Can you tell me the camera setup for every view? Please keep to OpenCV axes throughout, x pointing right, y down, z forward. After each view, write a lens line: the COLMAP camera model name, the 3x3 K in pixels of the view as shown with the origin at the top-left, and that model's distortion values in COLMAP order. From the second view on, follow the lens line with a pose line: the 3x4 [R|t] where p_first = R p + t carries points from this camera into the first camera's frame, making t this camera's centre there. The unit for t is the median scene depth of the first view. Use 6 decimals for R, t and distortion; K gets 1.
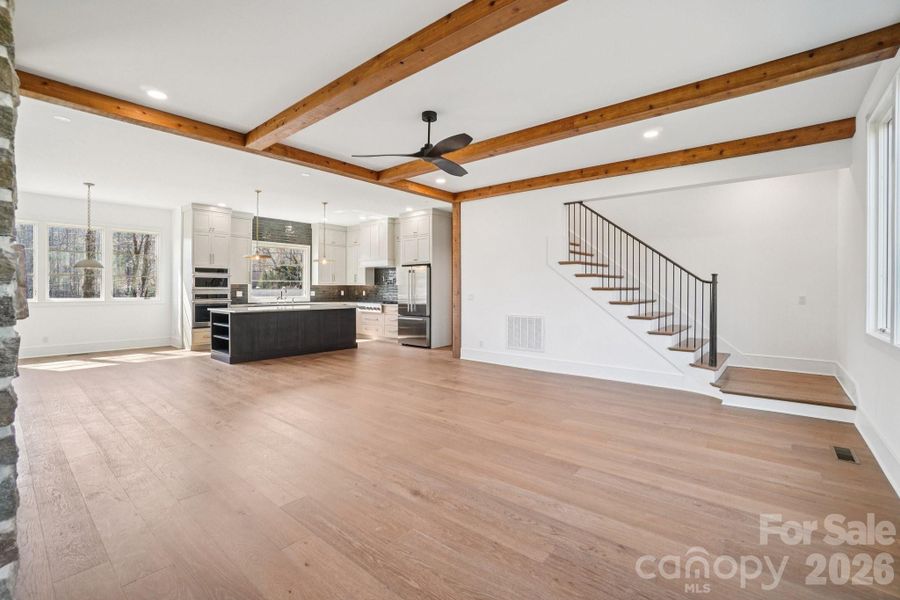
lens RADIAL K [[404.3, 0, 446.2], [0, 404.3, 290.5], [0, 0, 1]] dist [-0.015823, 0.000147]
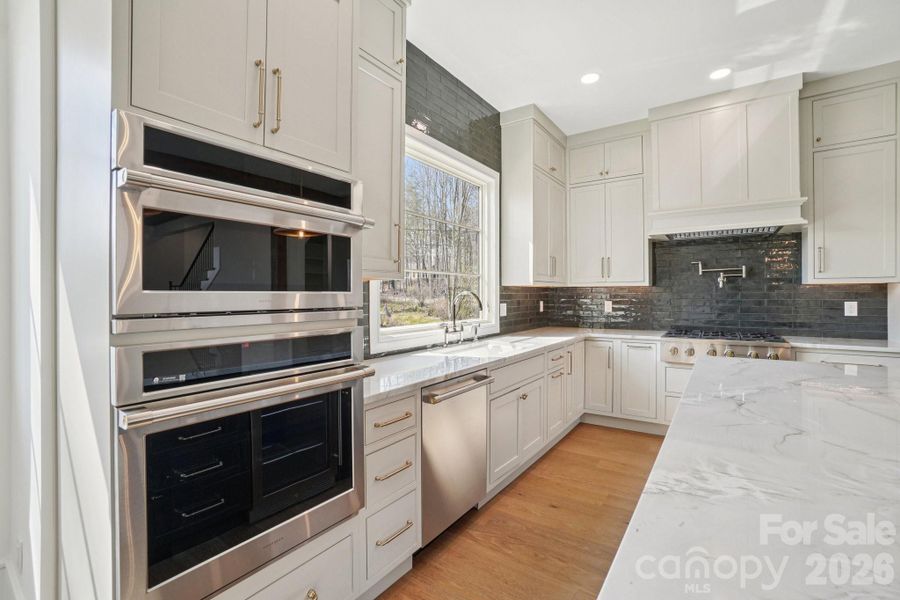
lens RADIAL K [[395.6, 0, 451.7], [0, 395.6, 290.7], [0, 0, 1]] dist [-0.032667, 0.000442]
pose [[0.994514, -0.004201, 0.104524, -0.414199], [0.005434, 0.999919, -0.011513, -0.005139], [-0.104467, 0.012018, 0.994456, 0.665352]]
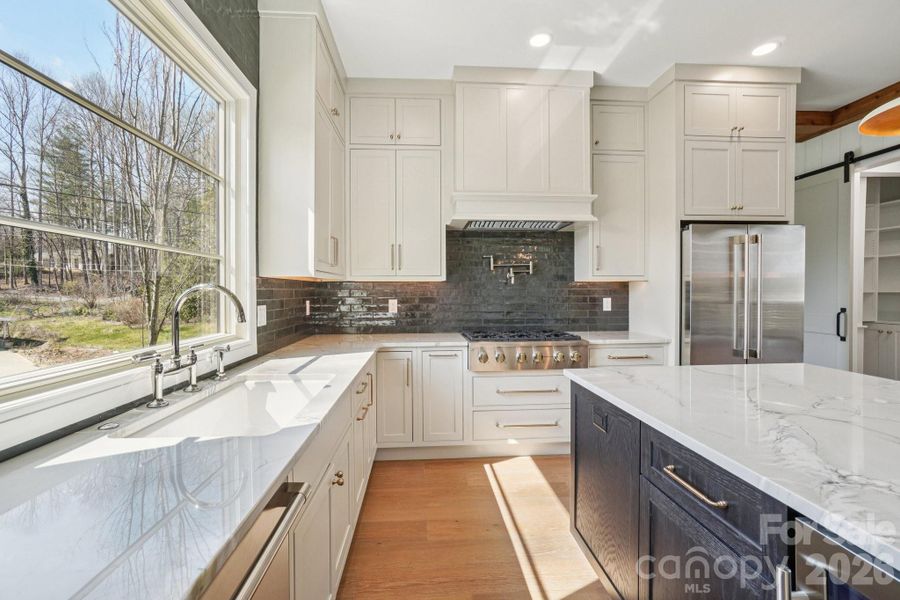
lens RADIAL K [[391.1, 0, 442.1], [0, 391.1, 296.4], [0, 0, 1]] dist [-0.031006, 0.013463]
pose [[0.718787, -0.012600, 0.695117, -0.409128], [0.005423, 0.999907, 0.012516, -0.004623], [-0.695210, -0.005226, 0.718788, 0.786782]]
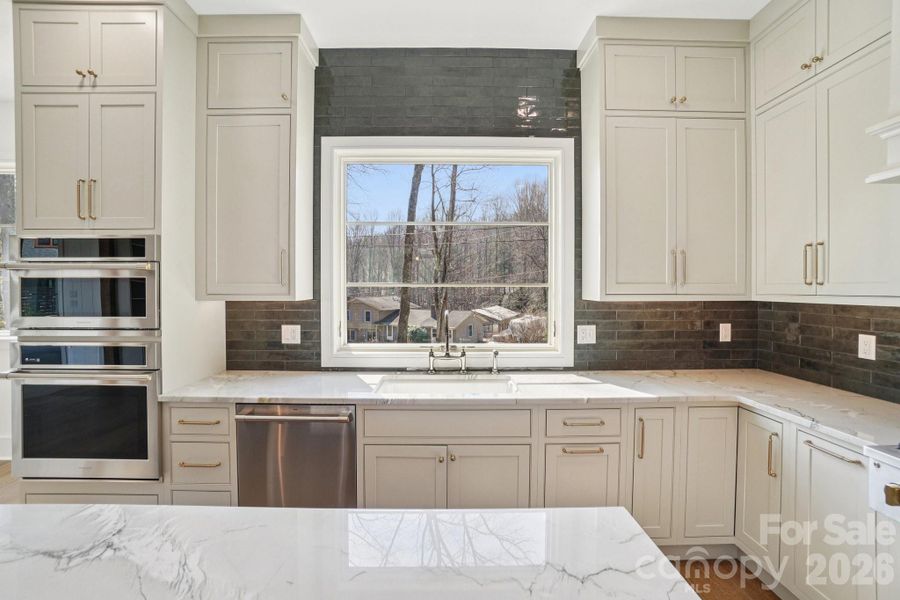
lens RADIAL K [[395.6, 0, 451.7], [0, 395.6, 290.7], [0, 0, 1]] dist [-0.032667, 0.000442]
pose [[0.663109, -0.001147, -0.748522, -0.208000], [0.000286, 0.999999, -0.001279, -0.018478], [0.748523, 0.000634, 0.663108, 0.786969]]
